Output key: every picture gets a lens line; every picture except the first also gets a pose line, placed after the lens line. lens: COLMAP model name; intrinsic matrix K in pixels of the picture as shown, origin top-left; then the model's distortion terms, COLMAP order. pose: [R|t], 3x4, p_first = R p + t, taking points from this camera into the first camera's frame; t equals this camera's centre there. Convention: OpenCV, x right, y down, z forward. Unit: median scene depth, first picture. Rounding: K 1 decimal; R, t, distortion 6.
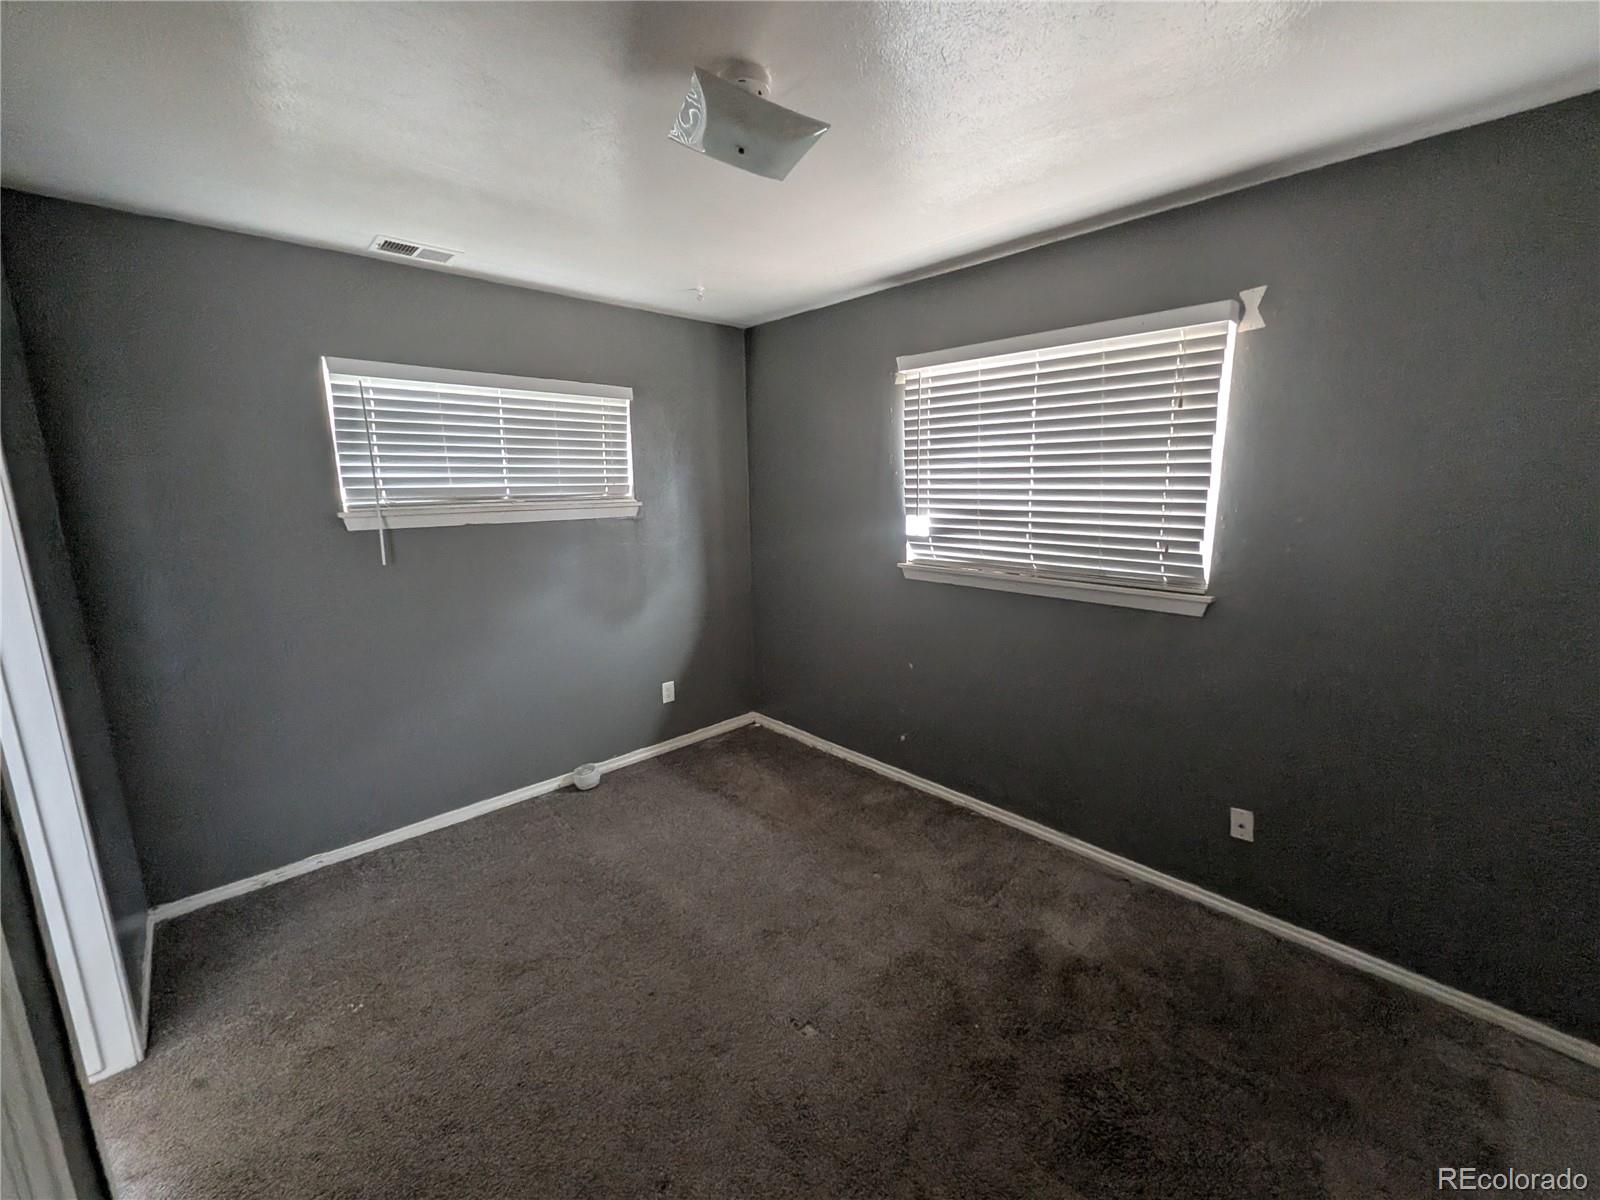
lens RADIAL K [[641.1, 0, 801.3], [0, 641.1, 599.3], [0, 0, 1]] dist [0.004069, -0.001102]
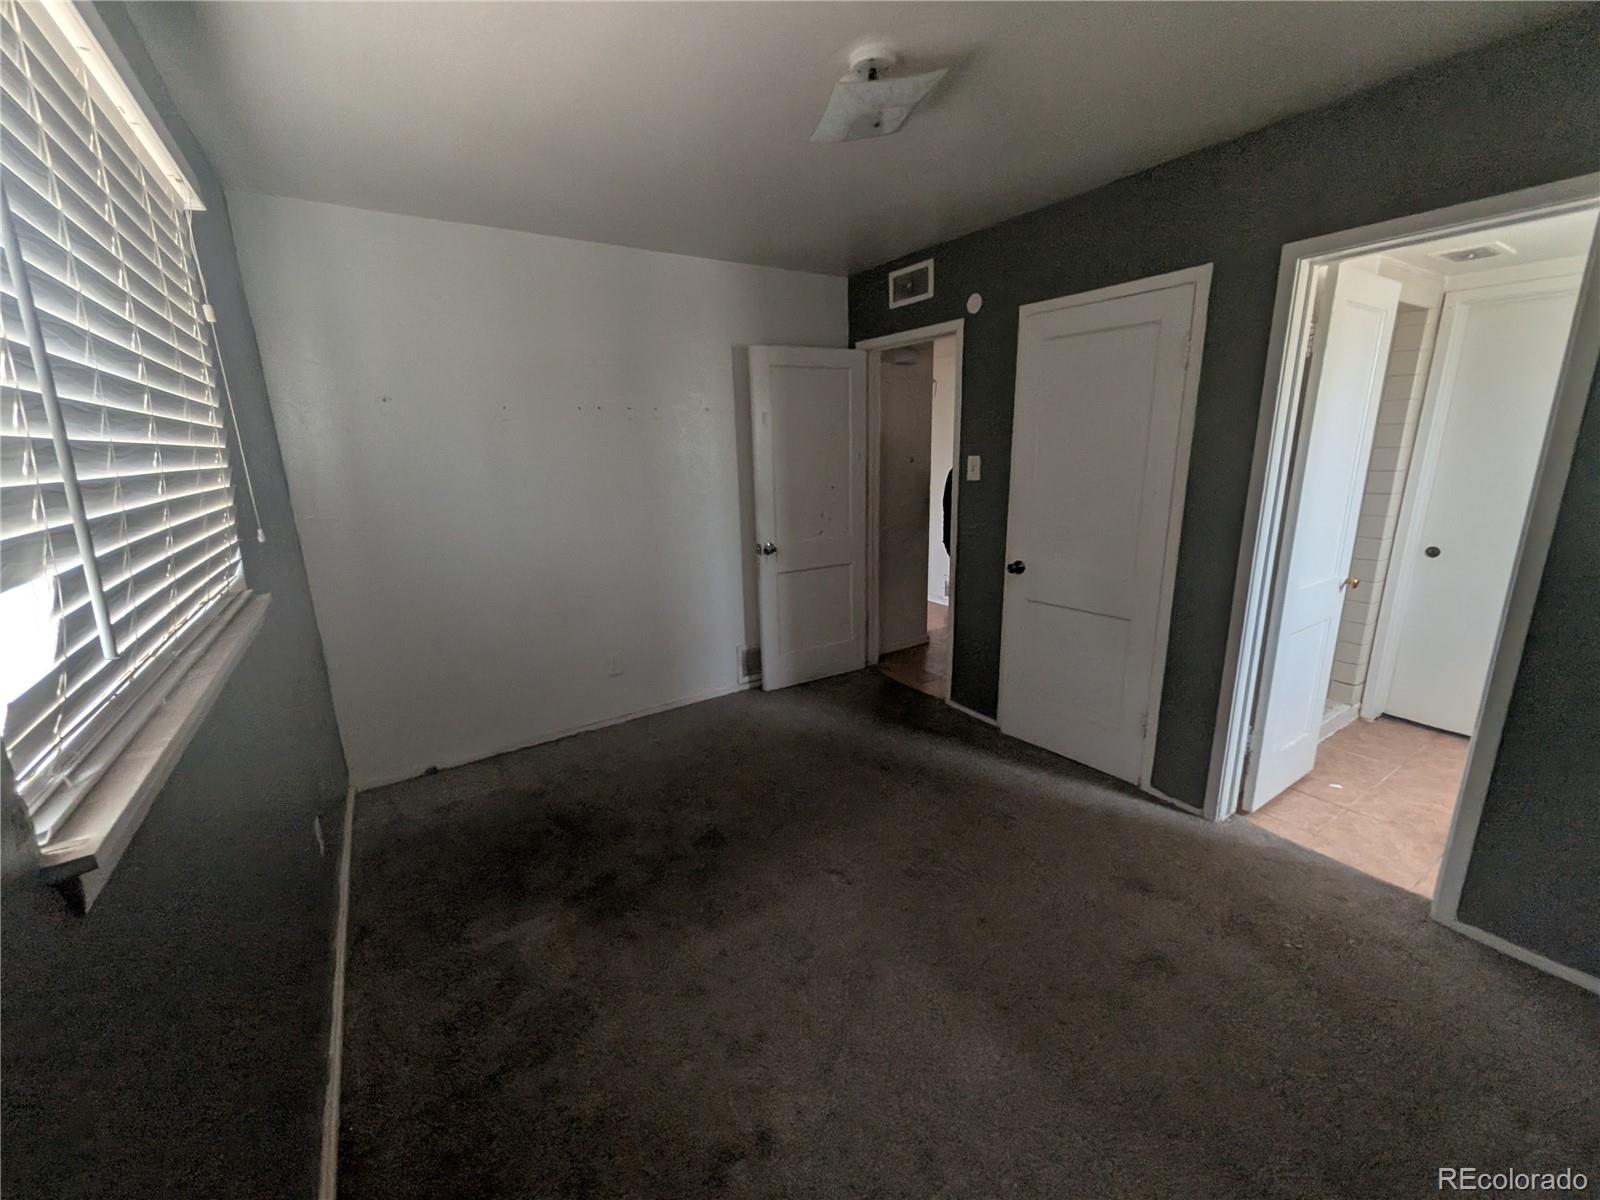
lens RADIAL K [[641.1, 0, 796.5], [0, 641.1, 597.7], [0, 0, 1]] dist [0.004069, -0.001102]
pose [[-0.984777, -0.002321, 0.173804, -0.112842], [0.070052, 0.909812, 0.409065, -0.280678], [-0.159079, 0.415013, -0.895800, 1.676000]]
